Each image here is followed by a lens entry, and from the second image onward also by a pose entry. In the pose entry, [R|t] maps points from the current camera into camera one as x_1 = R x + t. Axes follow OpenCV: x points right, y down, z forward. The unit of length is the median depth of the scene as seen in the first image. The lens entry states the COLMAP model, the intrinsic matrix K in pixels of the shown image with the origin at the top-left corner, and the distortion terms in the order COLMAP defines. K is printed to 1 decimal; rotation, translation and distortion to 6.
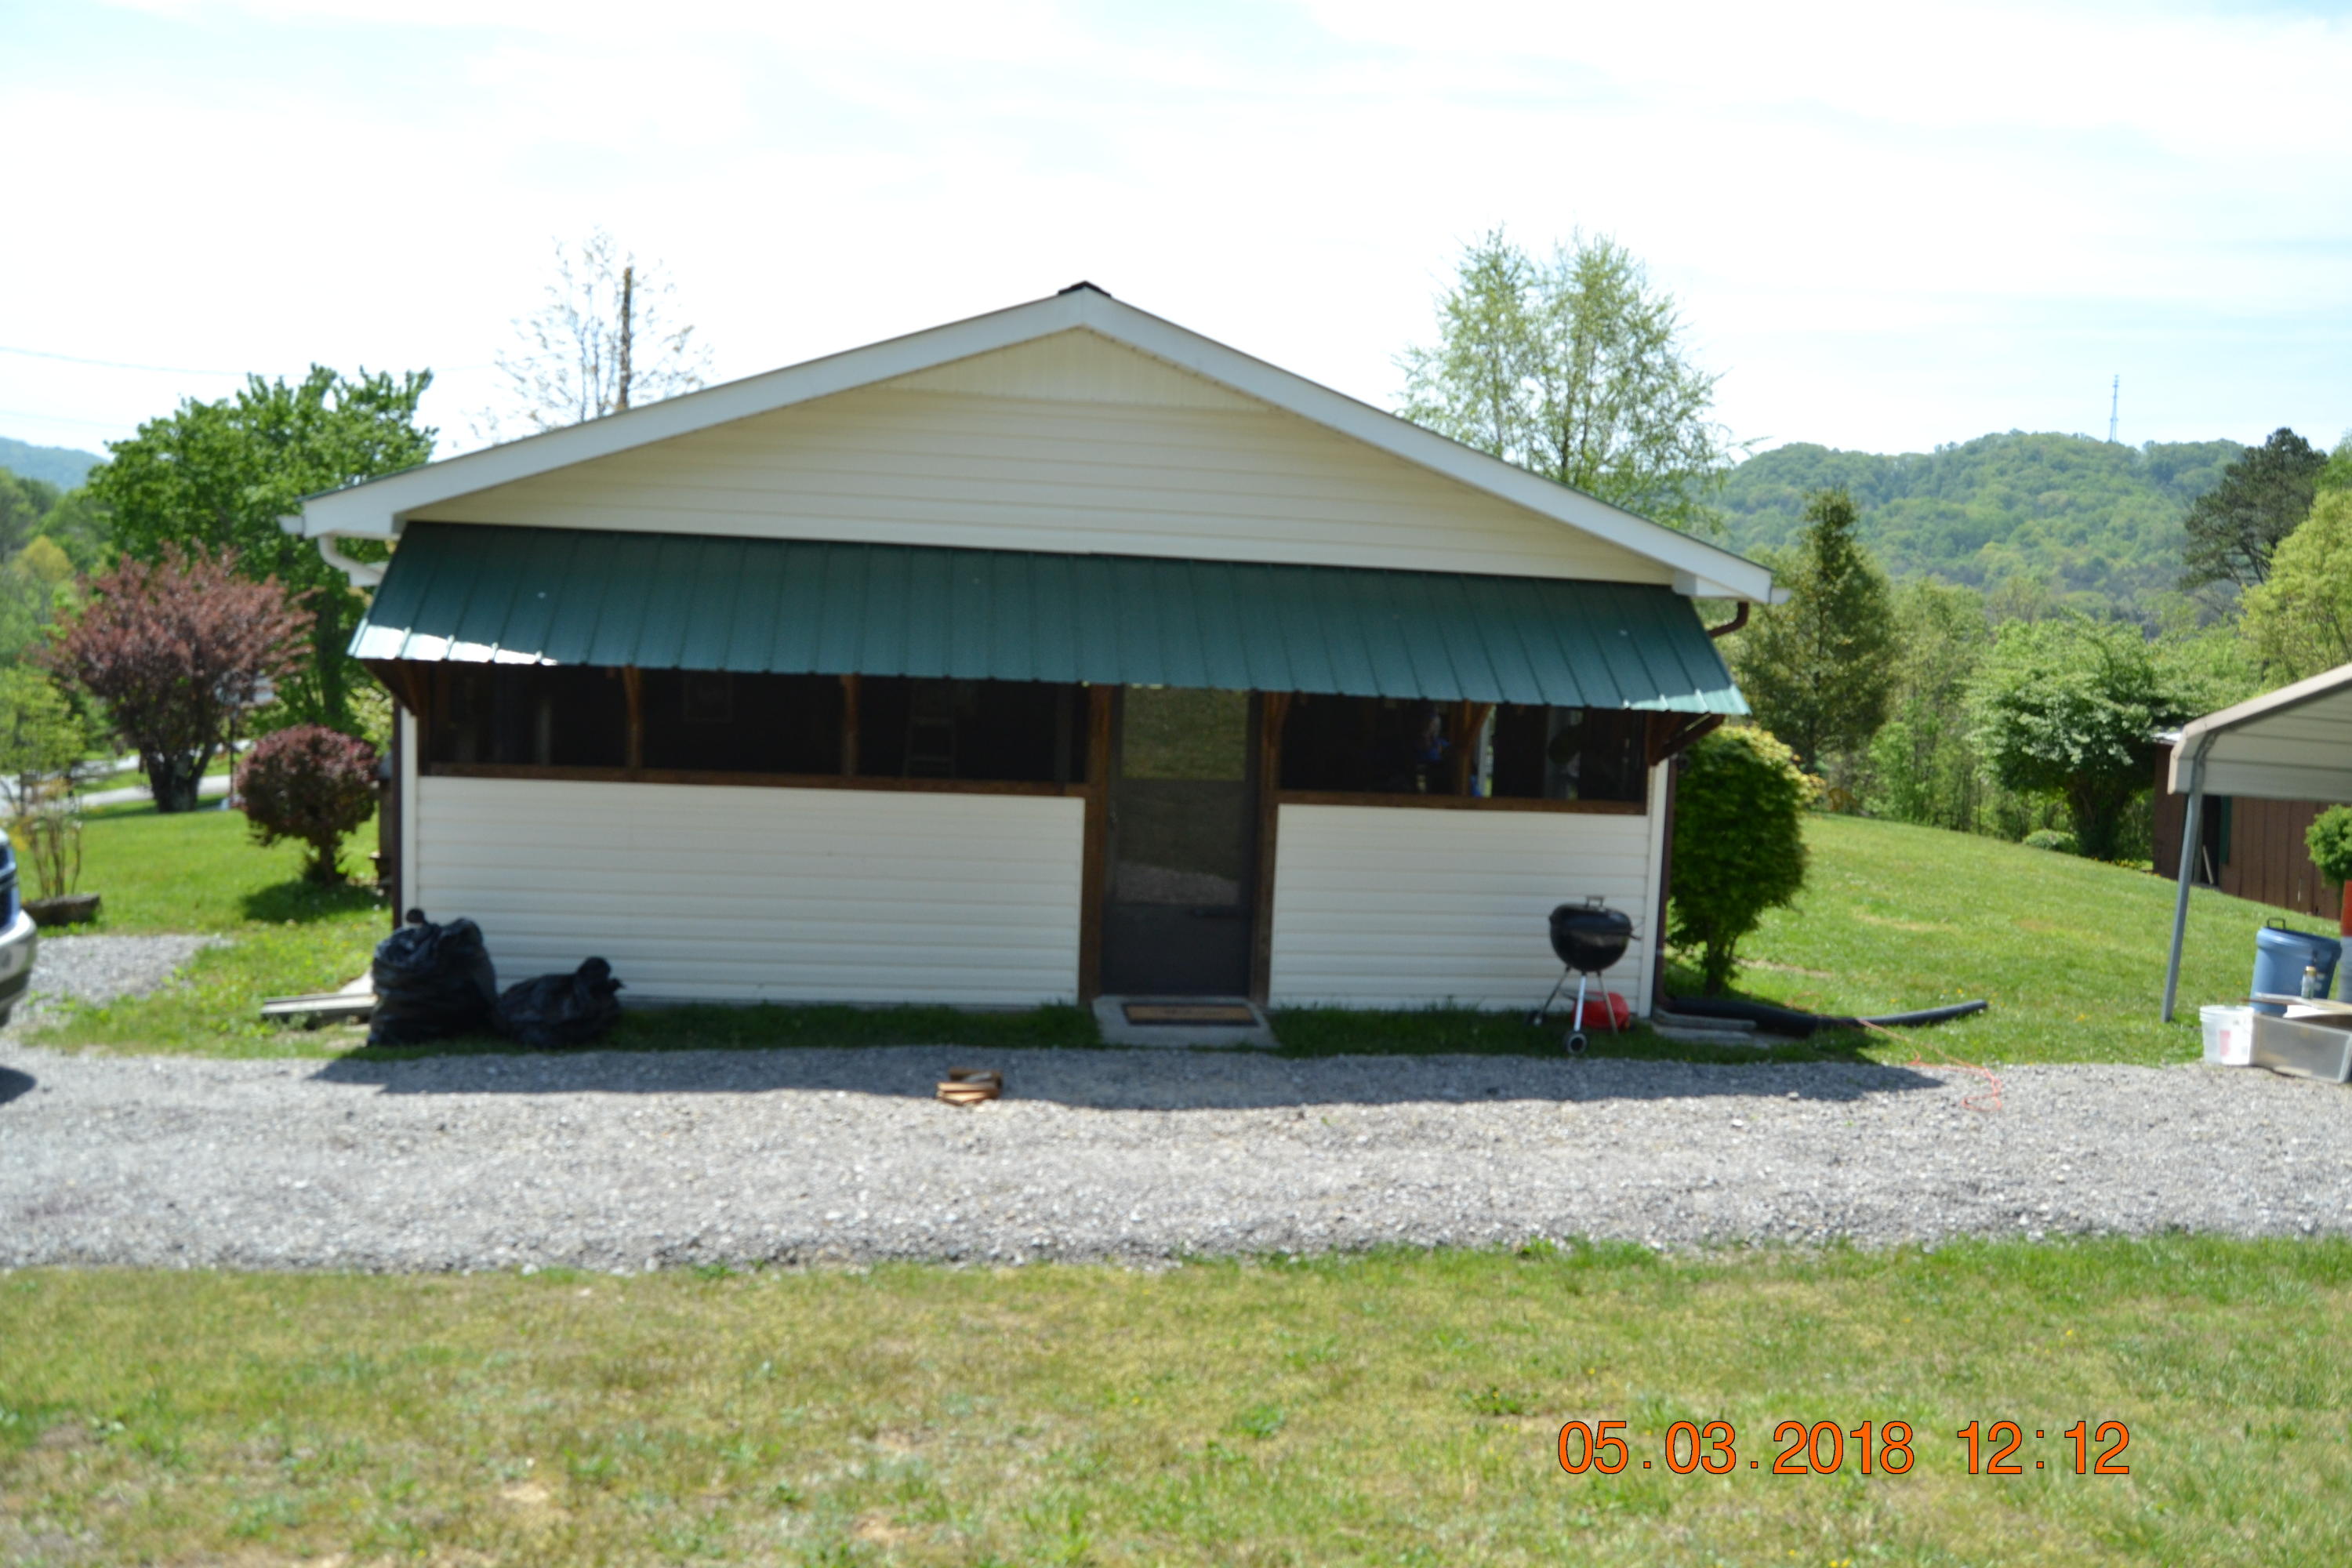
lens RADIAL K [[1870.1, 0, 1195.1], [0, 1870.1, 775.7], [0, 0, 1]] dist [-0.098176, 0.047167]
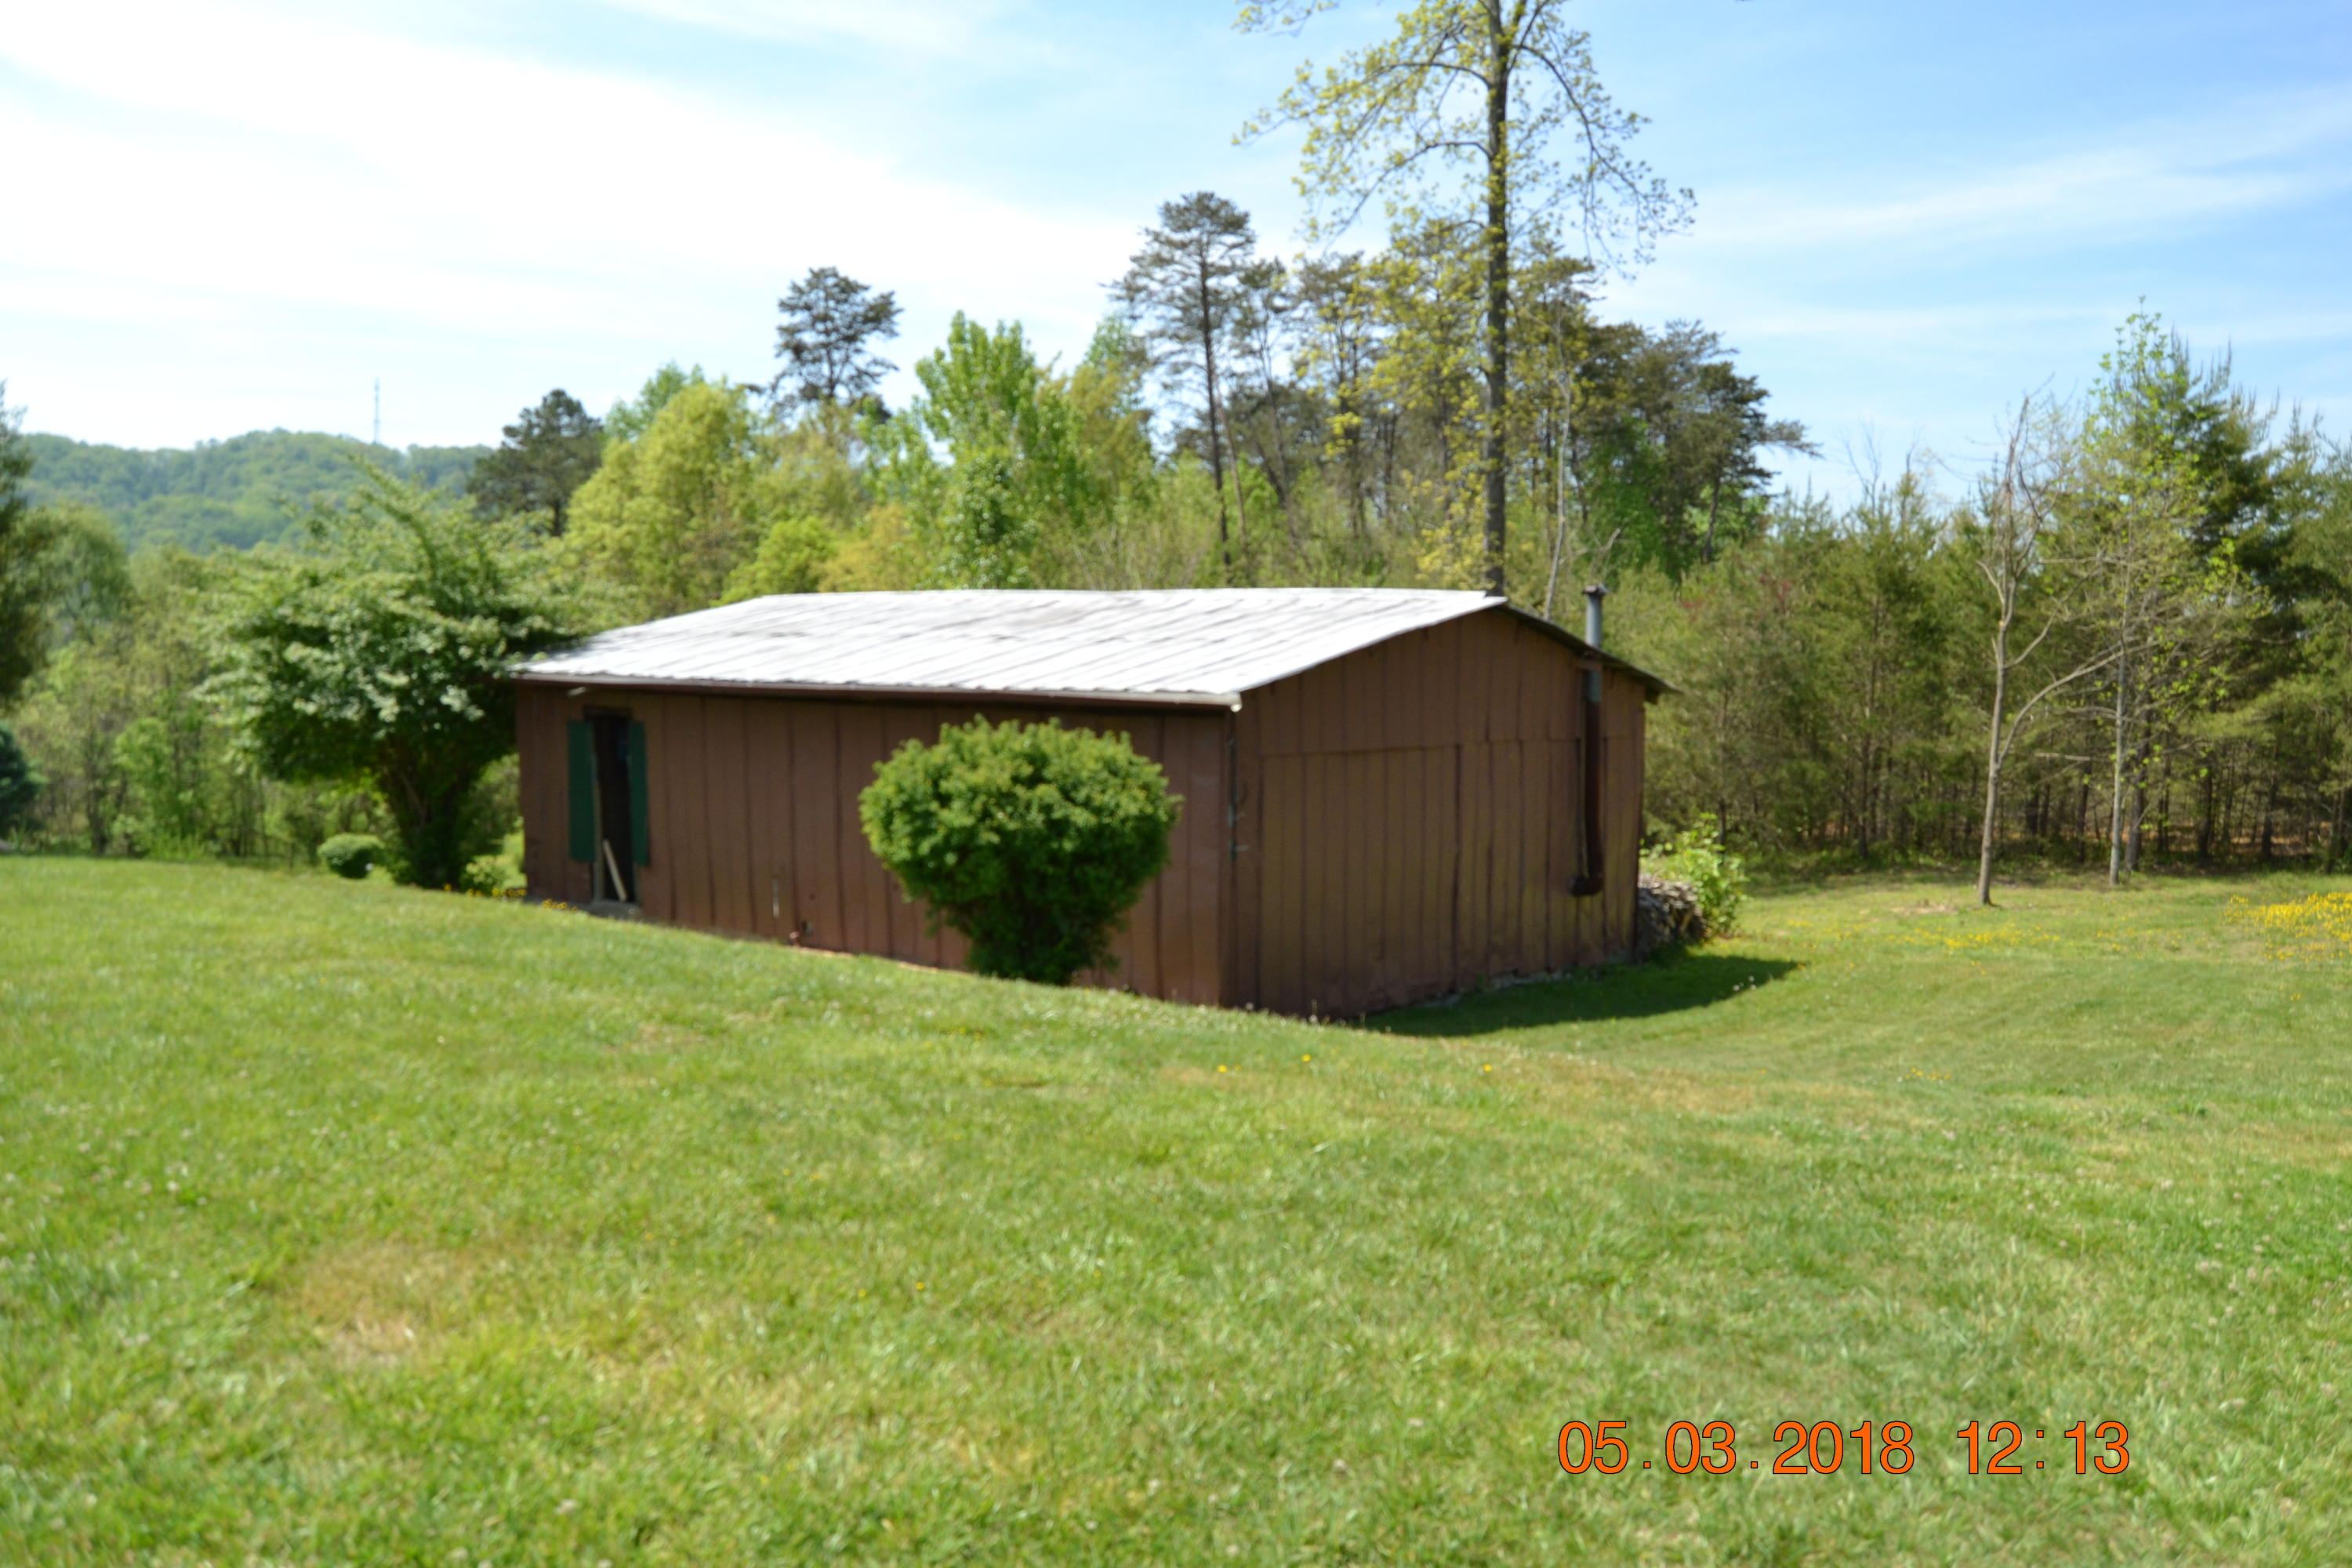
lens RADIAL K [[1874.3, 0, 1177.5], [0, 1874.3, 770.2], [0, 0, 1]] dist [-0.102279, 0.044951]
pose [[0.646981, -0.076045, 0.758705, 0.277299], [0.079216, 0.996334, 0.032312, 0.013387], [-0.758380, 0.039196, 0.650633, 0.604022]]
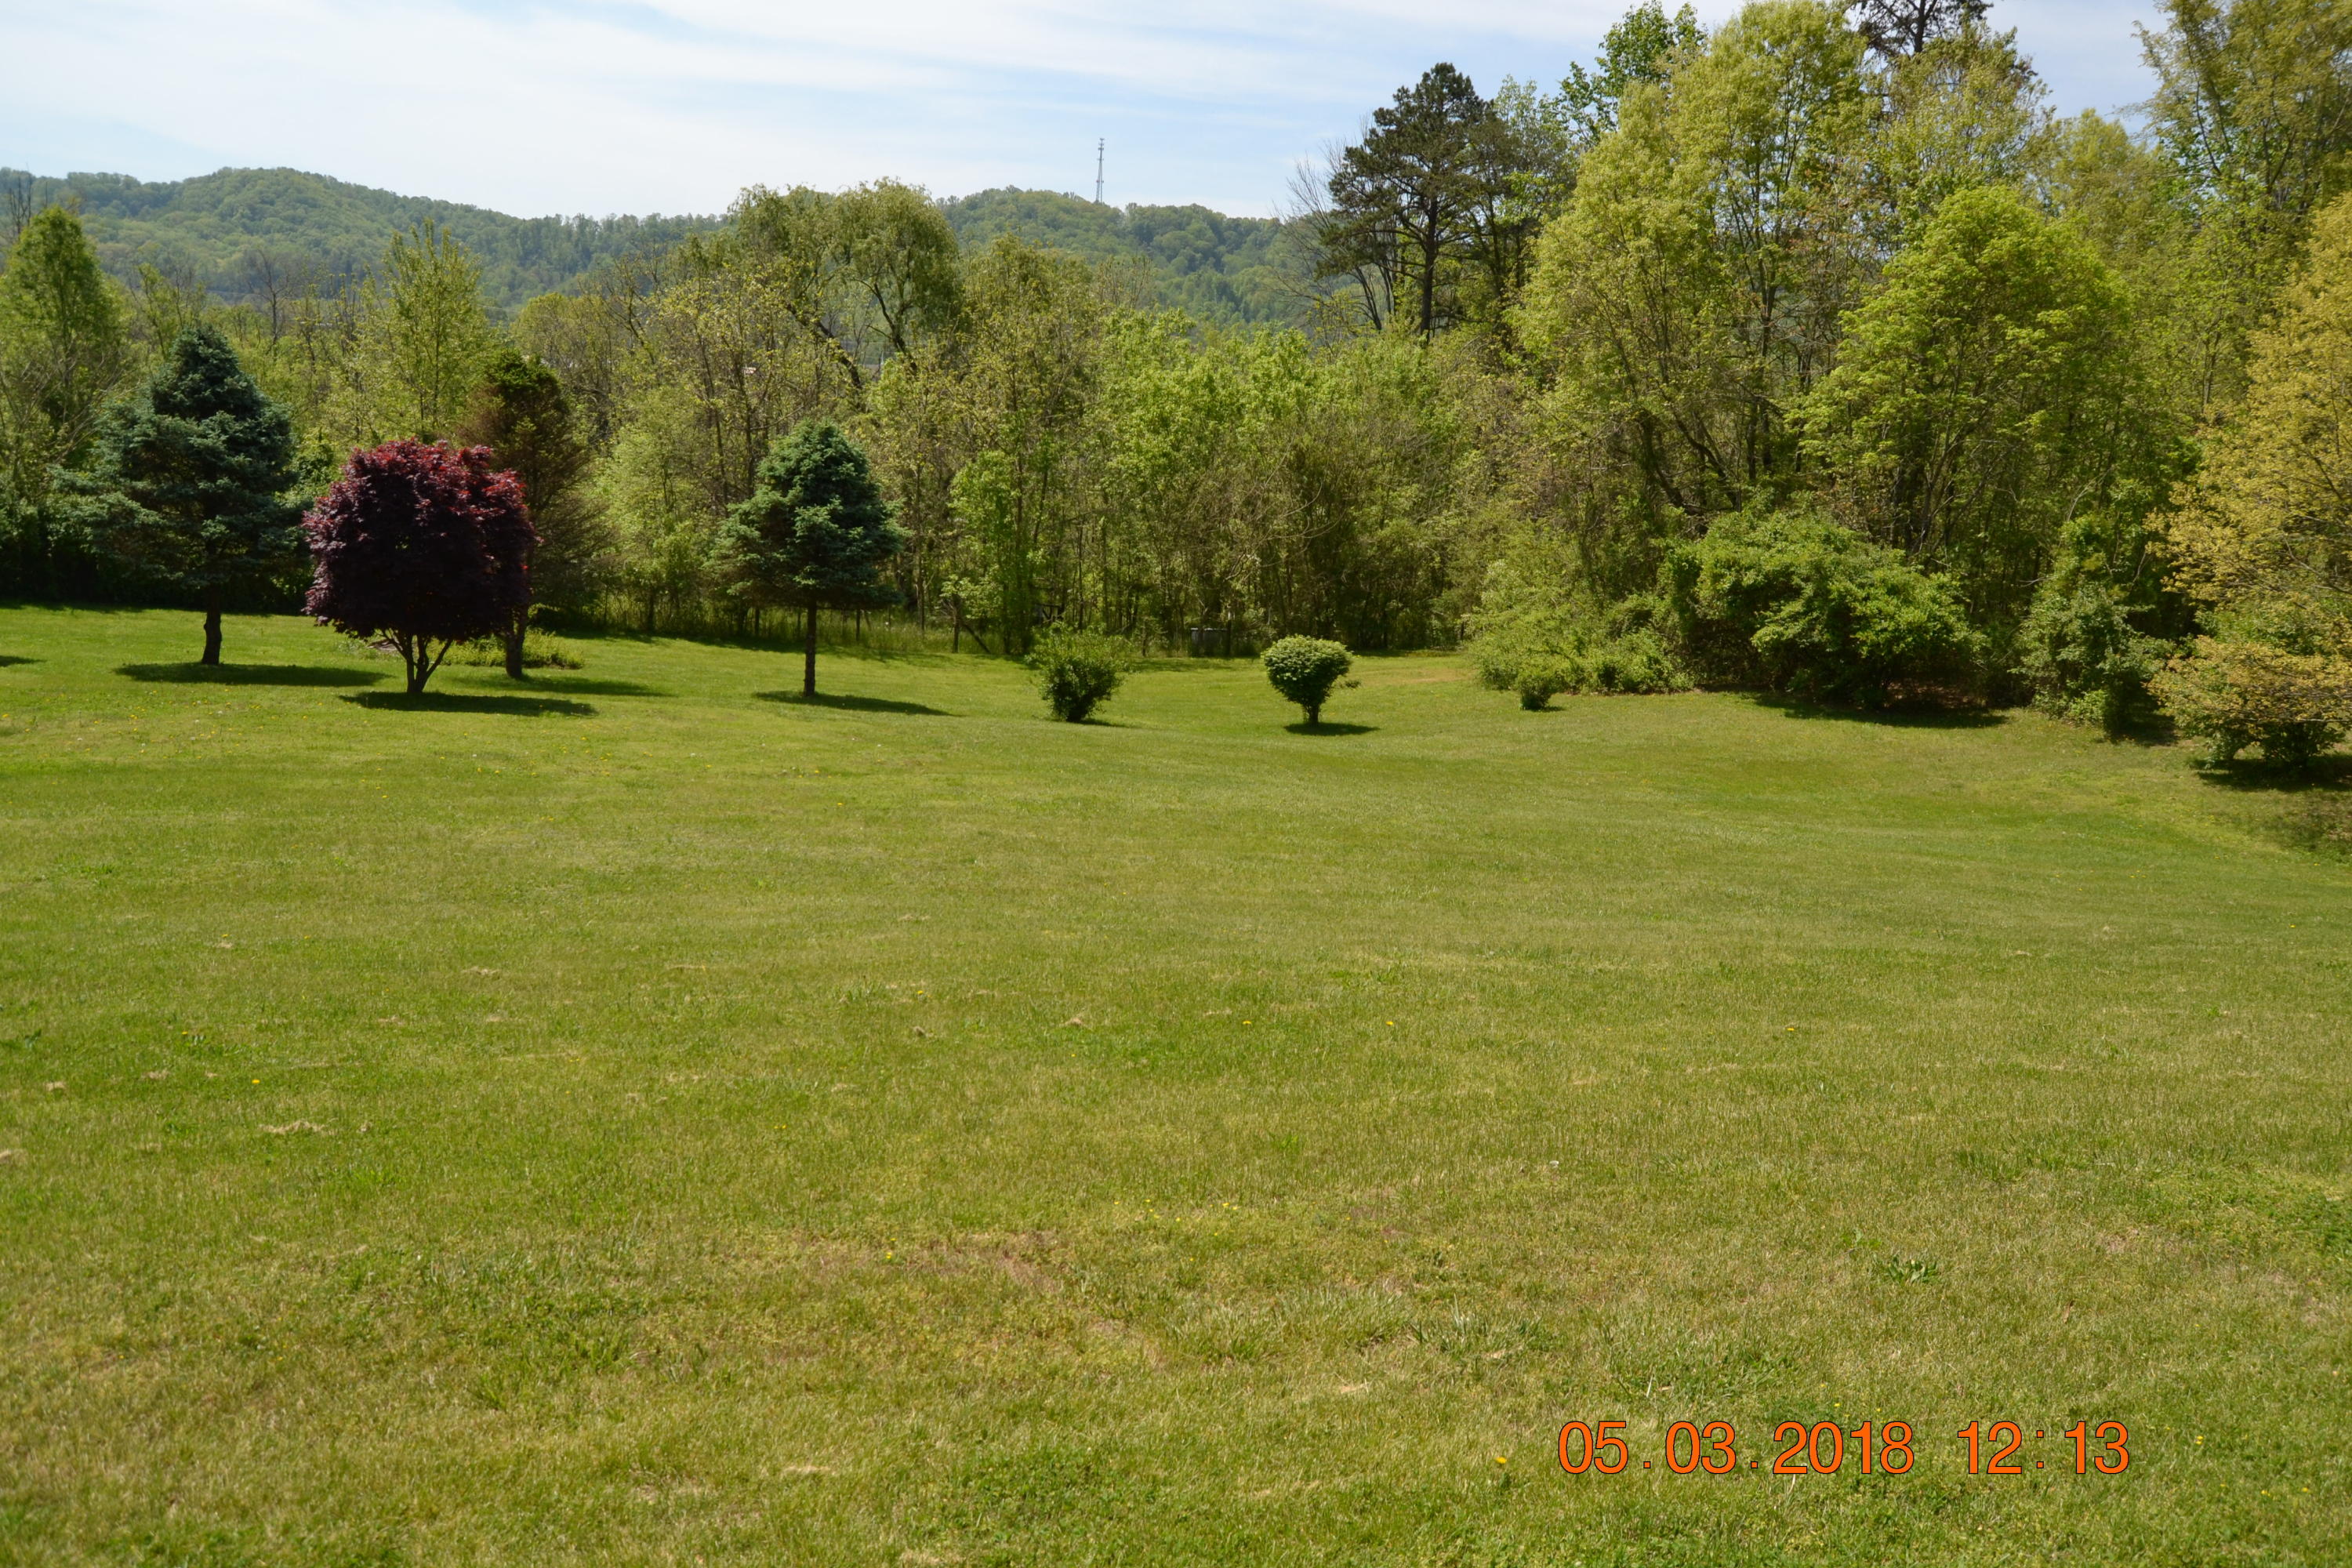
lens RADIAL K [[1870.1, 0, 1177.2], [0, 1870.1, 773.0], [0, 0, 1]] dist [-0.098176, 0.047167]
pose [[0.874808, -0.086438, 0.476697, 0.521912], [0.024536, 0.990597, 0.134595, -0.018433], [-0.483849, -0.106048, 0.868702, 1.691641]]
